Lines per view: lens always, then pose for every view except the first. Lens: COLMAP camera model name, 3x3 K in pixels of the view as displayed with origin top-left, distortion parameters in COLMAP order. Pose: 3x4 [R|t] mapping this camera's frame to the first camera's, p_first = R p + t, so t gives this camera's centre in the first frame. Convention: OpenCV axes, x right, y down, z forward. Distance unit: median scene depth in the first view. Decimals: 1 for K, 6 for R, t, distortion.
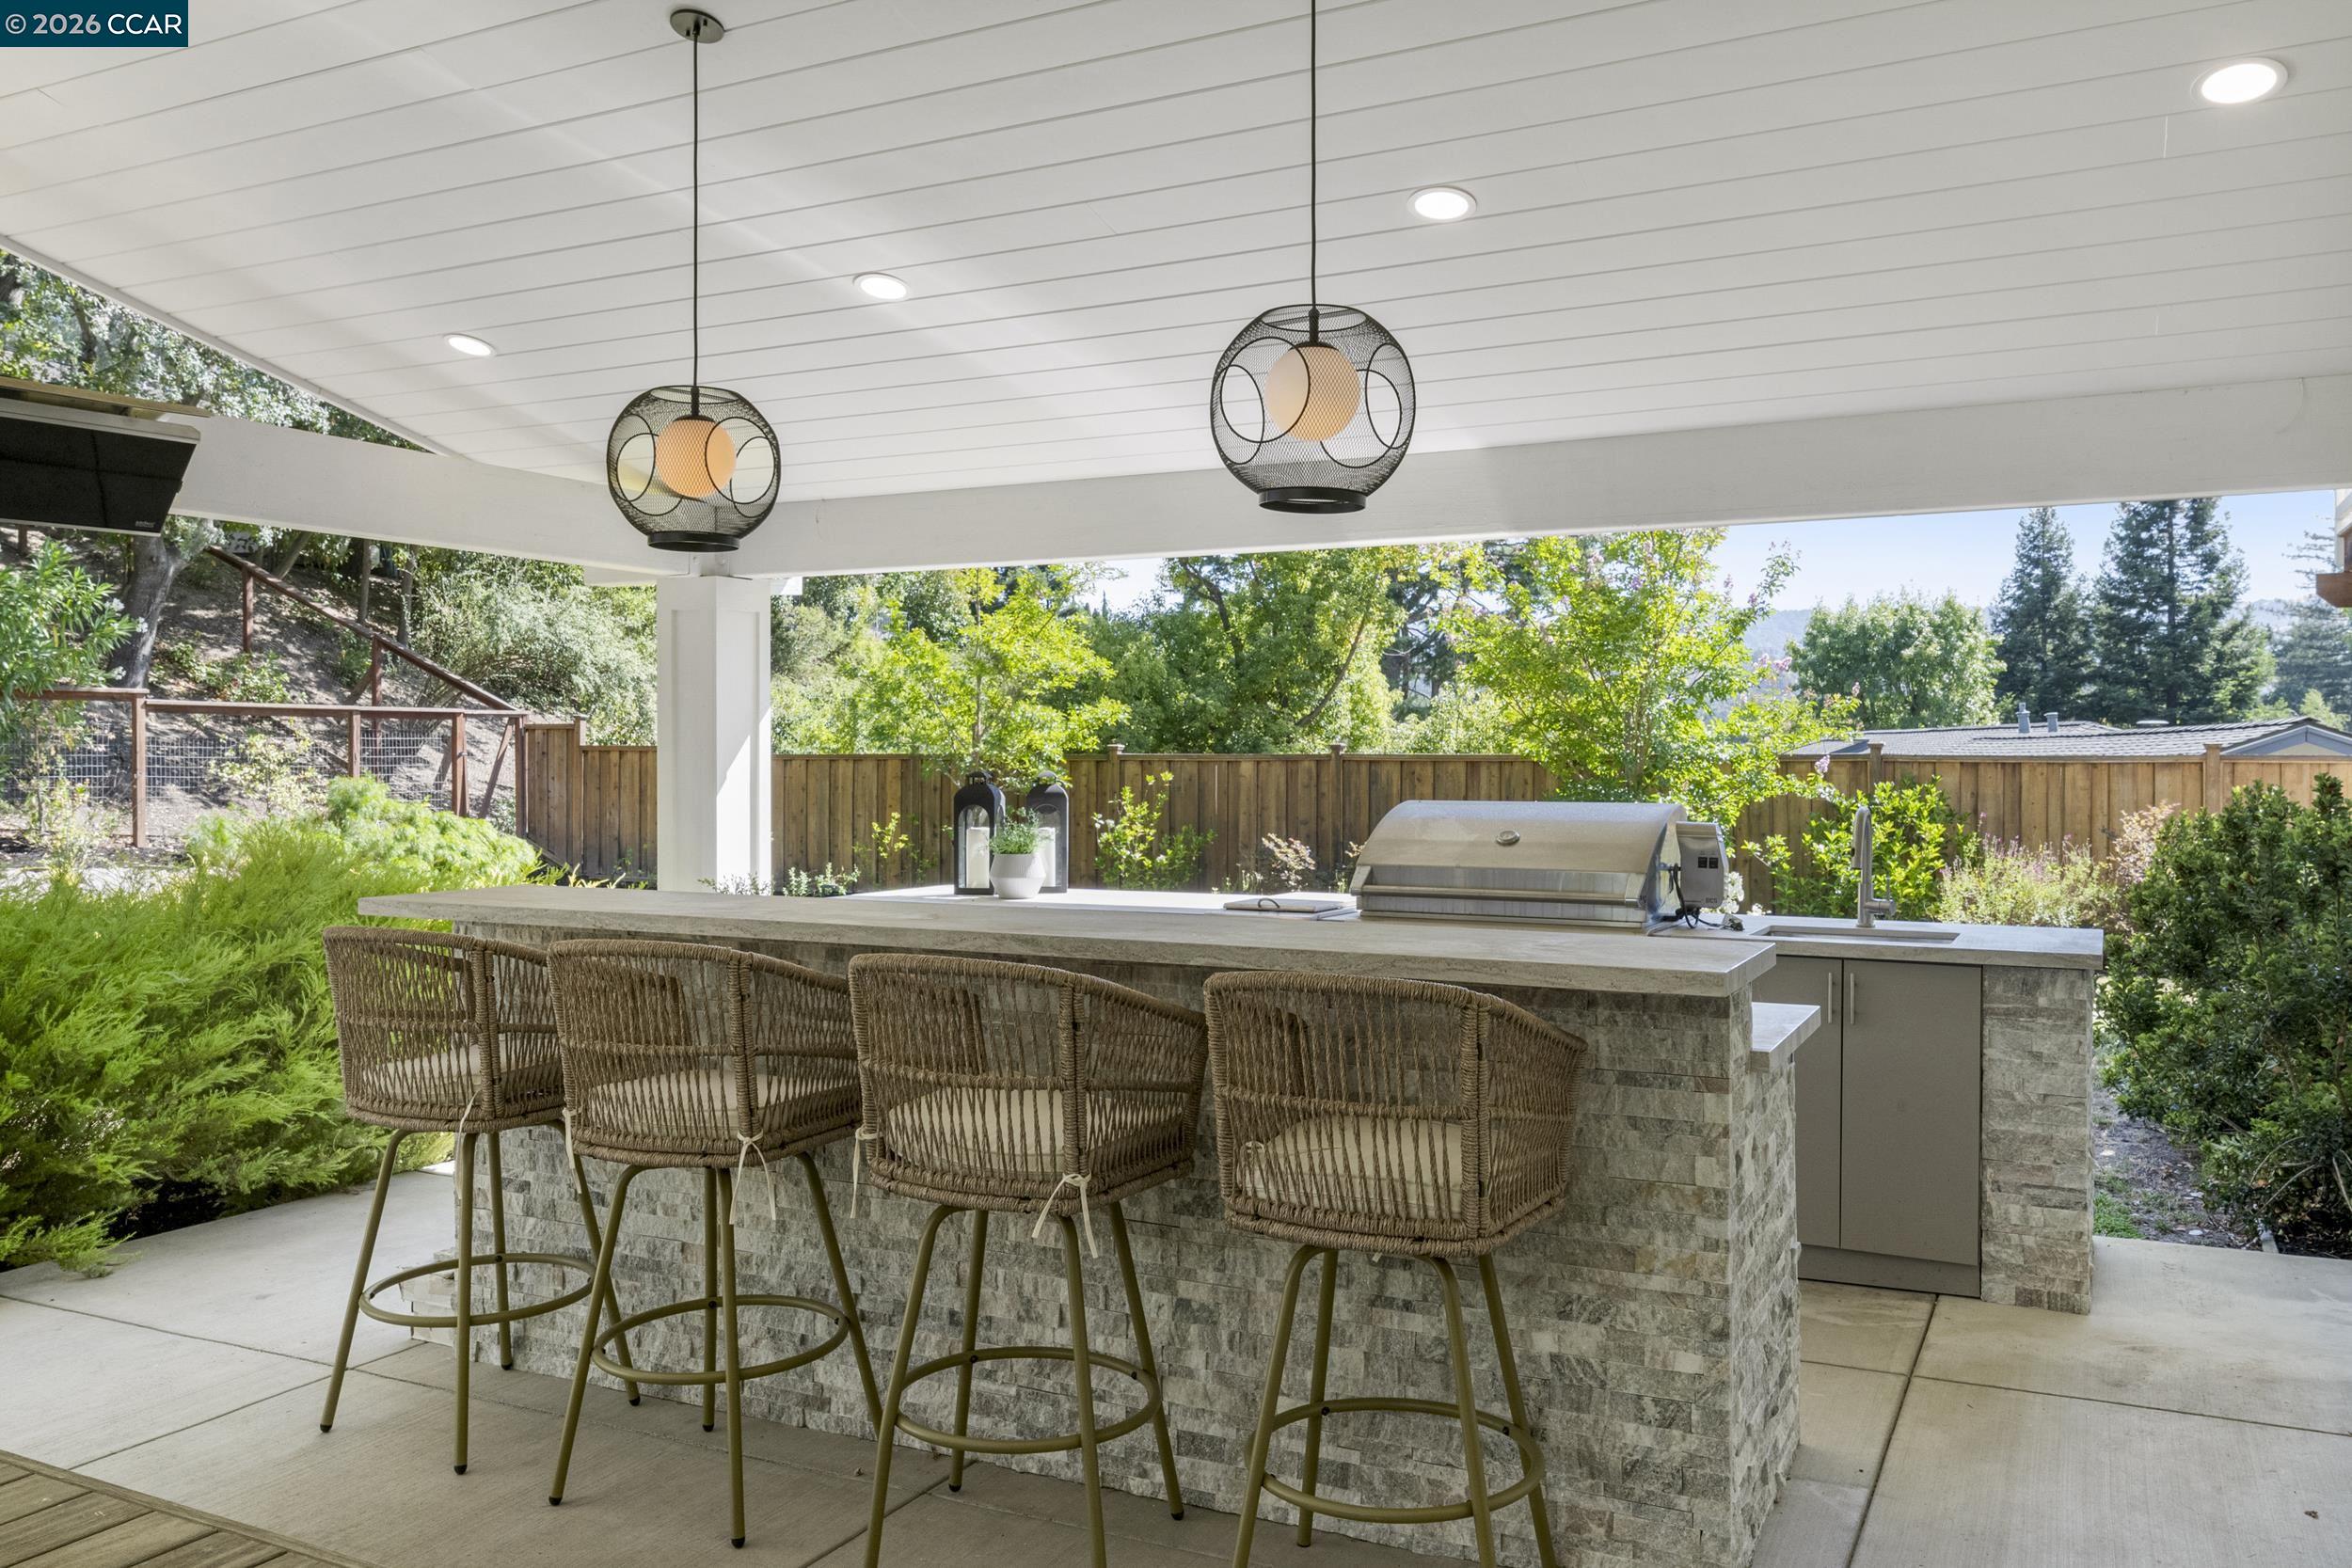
lens RADIAL K [[1817.9, 0, 1176.0], [0, 1817.9, 784.0], [0, 0, 1]] dist [0.003789, 0.000689]
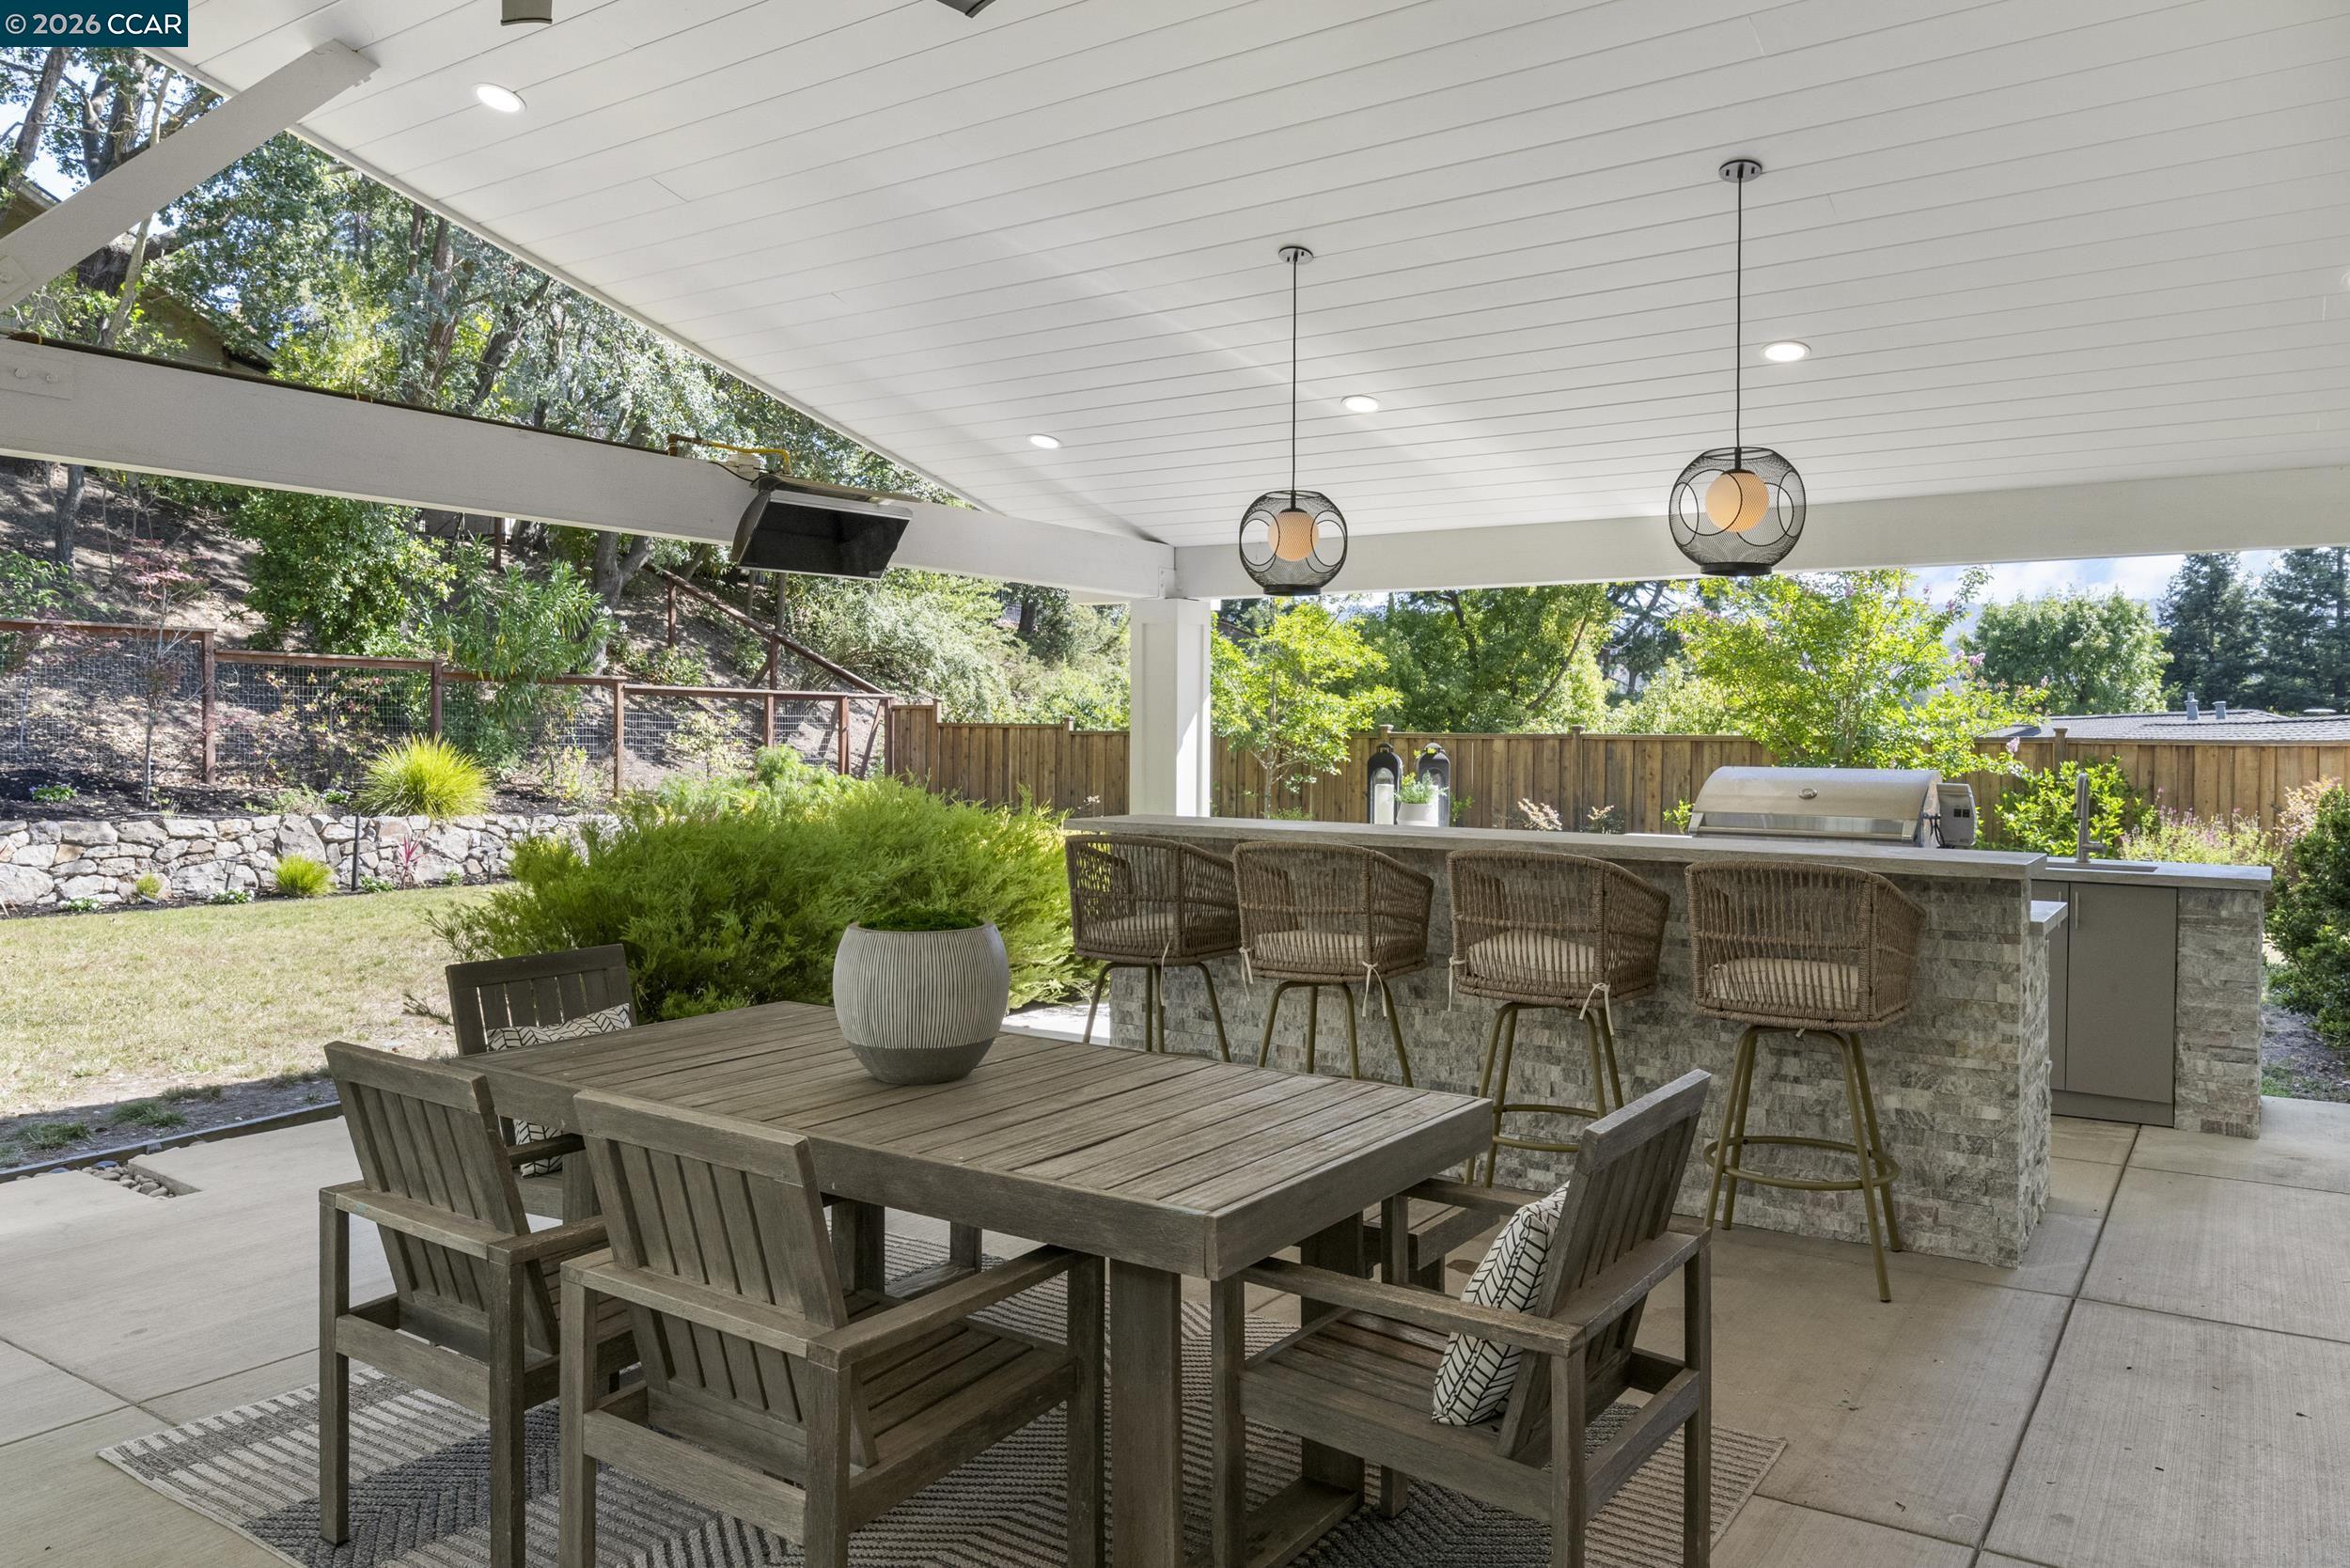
lens RADIAL K [[1618.9, 0, 1171.8], [0, 1618.9, 761.3], [0, 0, 1]] dist [0.003200, -0.002776]
pose [[0.992263, 0.009436, -0.123792, -0.052140], [-0.009338, 0.999955, 0.001370, 0.002871], [0.123799, -0.000203, 0.992307, -0.100783]]
